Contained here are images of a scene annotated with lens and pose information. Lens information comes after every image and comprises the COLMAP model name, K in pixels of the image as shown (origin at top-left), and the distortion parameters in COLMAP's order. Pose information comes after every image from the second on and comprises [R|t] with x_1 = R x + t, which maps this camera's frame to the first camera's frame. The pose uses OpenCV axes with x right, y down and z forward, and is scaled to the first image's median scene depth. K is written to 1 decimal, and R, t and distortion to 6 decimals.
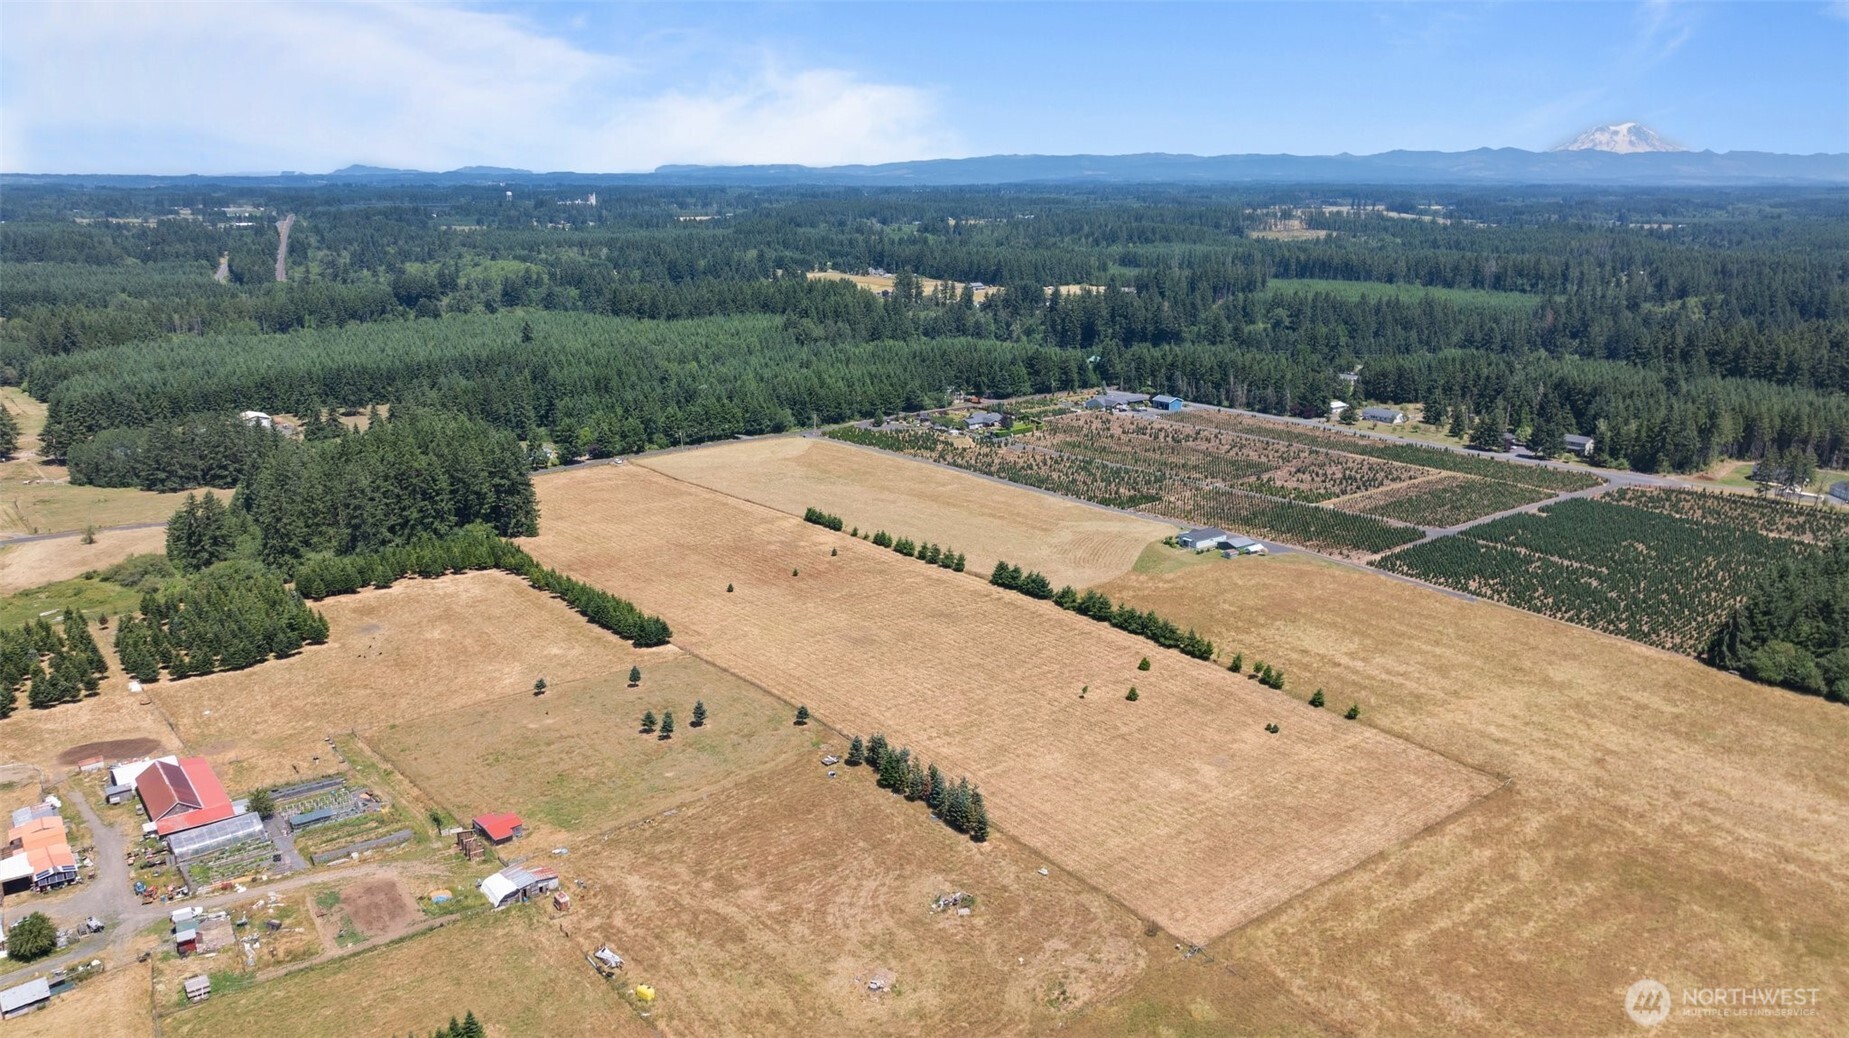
lens RADIAL K [[1297.5, 0, 924.5], [0, 1297.5, 519.0], [0, 0, 1]] dist [-0.001637, -0.051411]
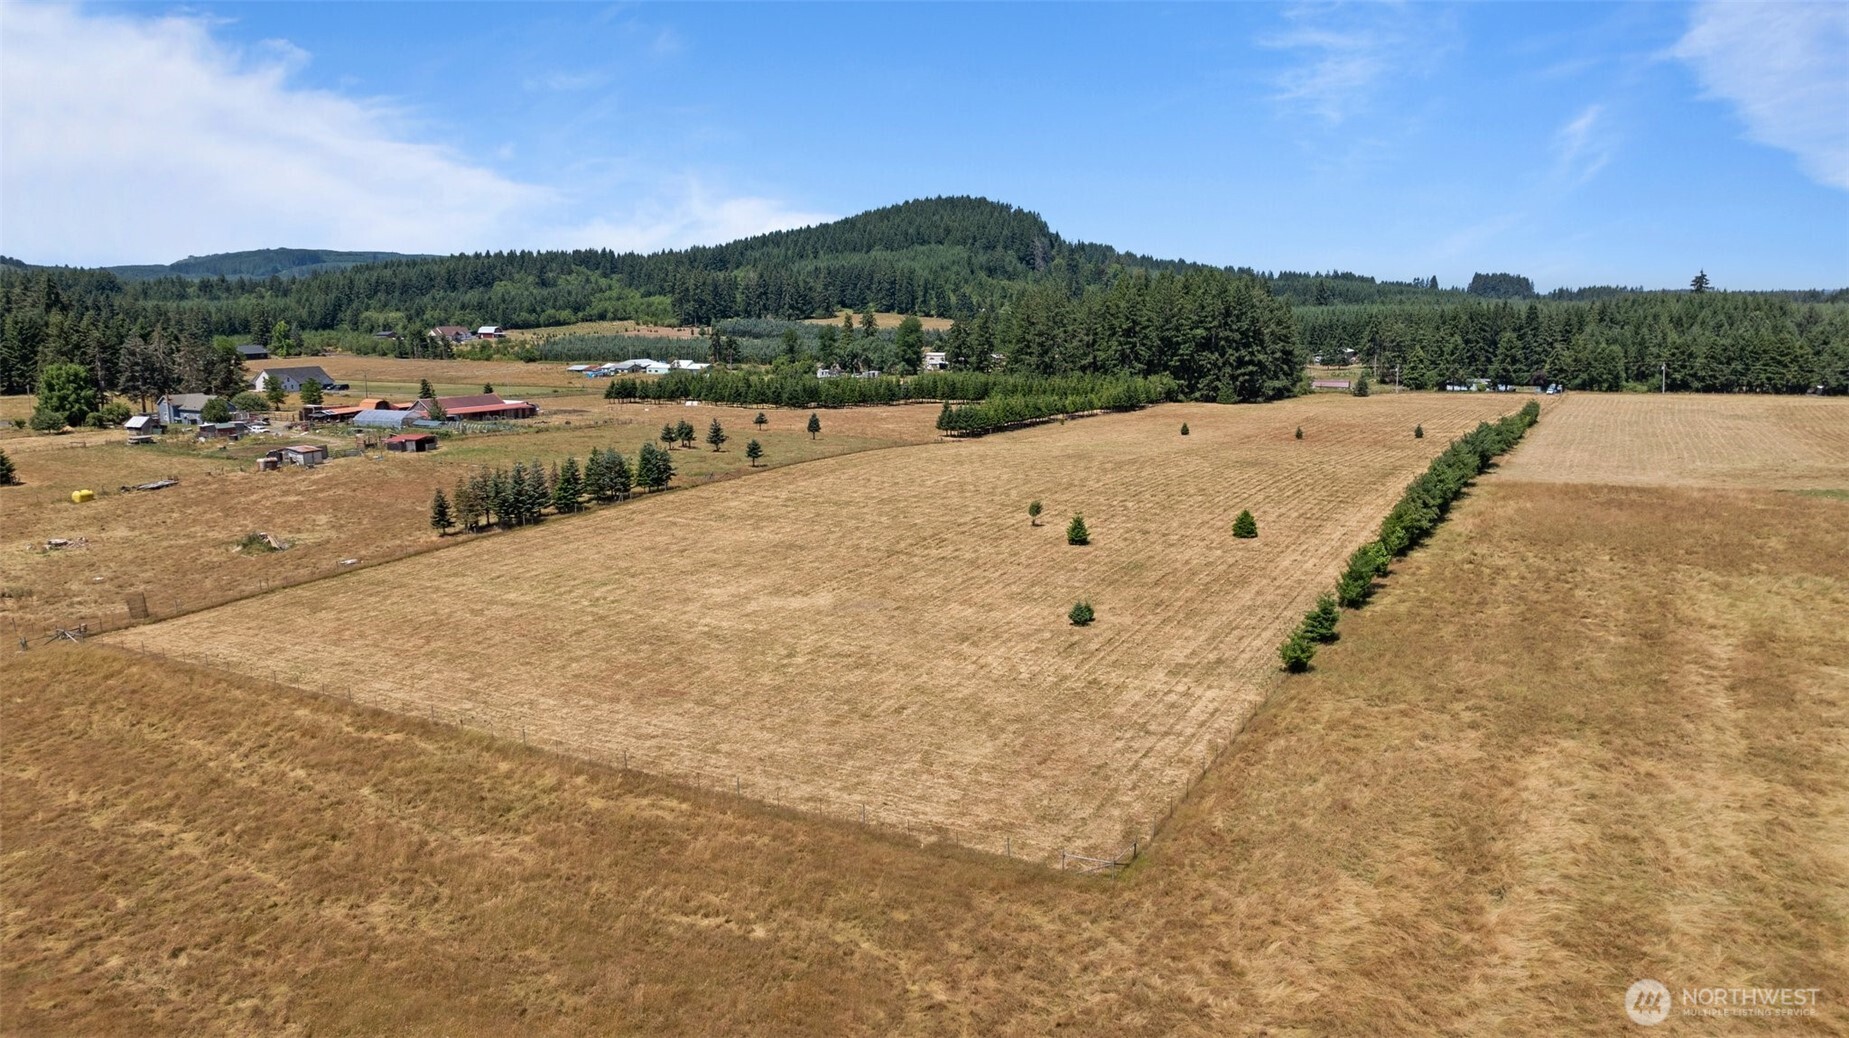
lens RADIAL K [[1297.5, 0, 924.5], [0, 1297.5, 519.0], [0, 0, 1]] dist [-0.001637, -0.051411]
pose [[0.371675, 0.144868, -0.916990, 0.592288], [-0.227641, 0.971816, 0.061262, 0.115924], [0.900021, 0.185975, 0.394178, 0.770347]]
